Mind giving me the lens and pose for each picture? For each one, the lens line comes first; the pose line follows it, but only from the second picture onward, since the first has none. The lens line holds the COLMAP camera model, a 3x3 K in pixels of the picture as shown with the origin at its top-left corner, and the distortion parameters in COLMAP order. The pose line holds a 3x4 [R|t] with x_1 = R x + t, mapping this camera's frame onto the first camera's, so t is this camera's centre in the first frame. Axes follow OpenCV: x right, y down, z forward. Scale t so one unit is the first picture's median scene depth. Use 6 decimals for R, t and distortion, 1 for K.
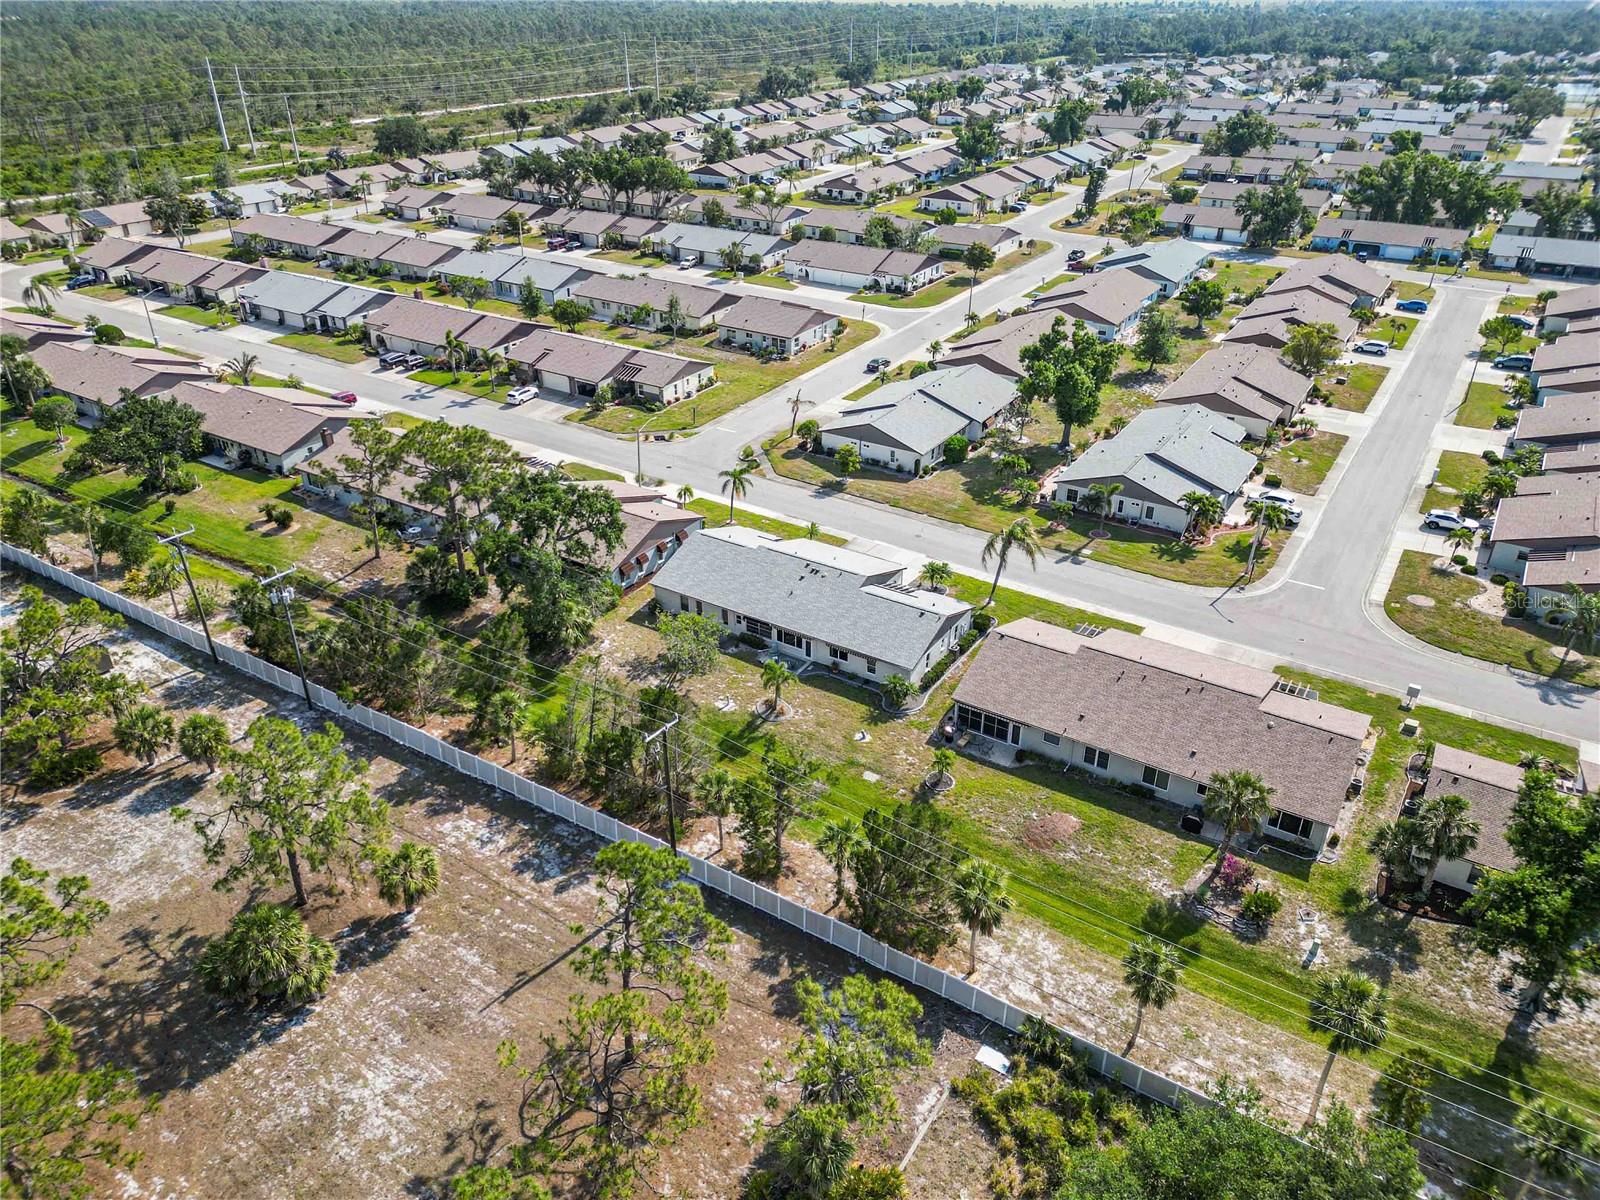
lens RADIAL K [[1111.9, 0, 799.5], [0, 1111.9, 602.4], [0, 0, 1]] dist [0.055269, -0.045265]
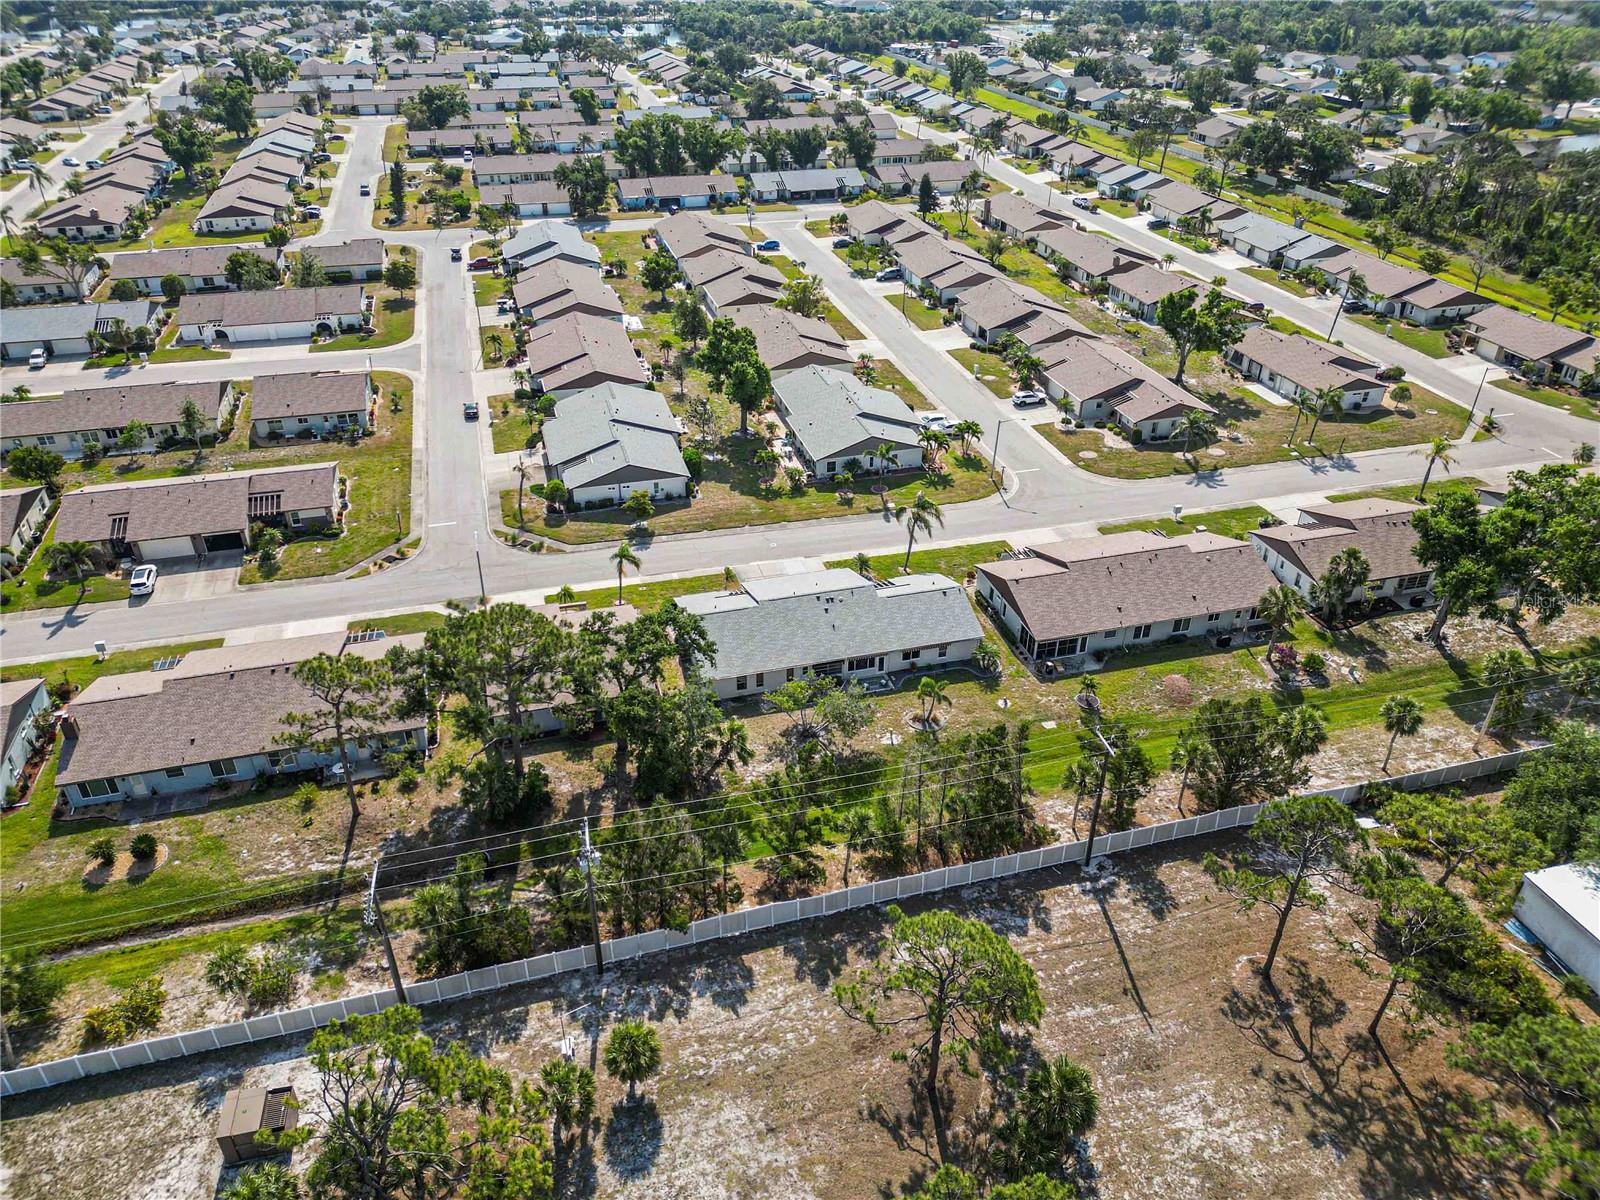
lens RADIAL K [[1111.9, 0, 795.8], [0, 1111.9, 597.4], [0, 0, 1]] dist [0.055269, -0.045265]
pose [[0.666592, -0.389641, 0.635481, -0.525986], [0.361875, 0.914465, 0.181107, -0.180921], [-0.651692, 0.109240, 0.750576, 0.166910]]
